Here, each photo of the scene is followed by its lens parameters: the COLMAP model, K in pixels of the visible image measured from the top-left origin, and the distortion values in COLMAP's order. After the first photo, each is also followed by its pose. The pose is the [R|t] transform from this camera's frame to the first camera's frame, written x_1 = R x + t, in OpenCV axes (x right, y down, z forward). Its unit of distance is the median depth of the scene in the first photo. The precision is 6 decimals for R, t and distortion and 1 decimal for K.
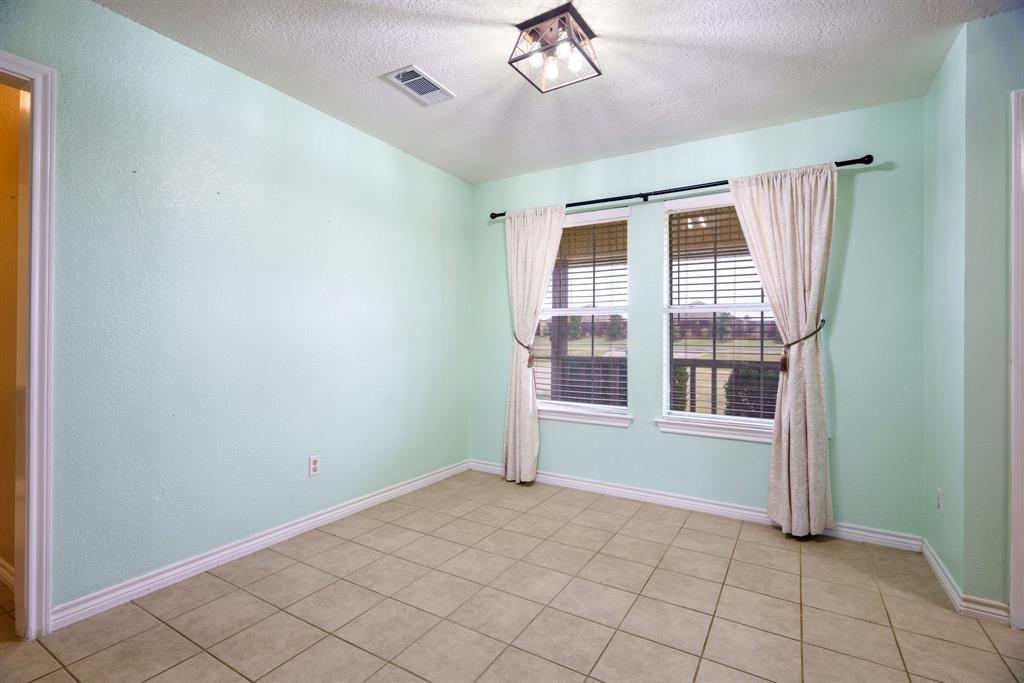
lens RADIAL K [[476.4, 0, 506.9], [0, 476.4, 340.1], [0, 0, 1]] dist [0.001287, 0.000646]
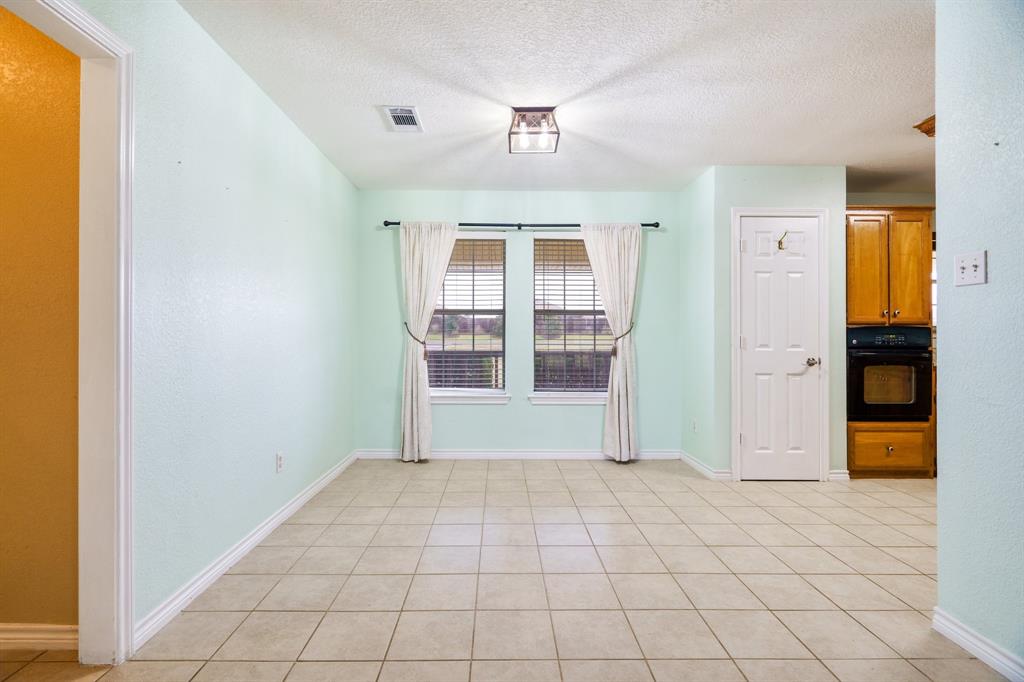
lens RADIAL K [[476.4, 0, 513.6], [0, 476.4, 338.7], [0, 0, 1]] dist [0.001287, 0.000646]
pose [[0.846028, -0.009360, 0.533056, -0.484657], [0.005473, 0.999946, 0.008873, -0.004535], [-0.533110, -0.004589, 0.846034, -0.111381]]
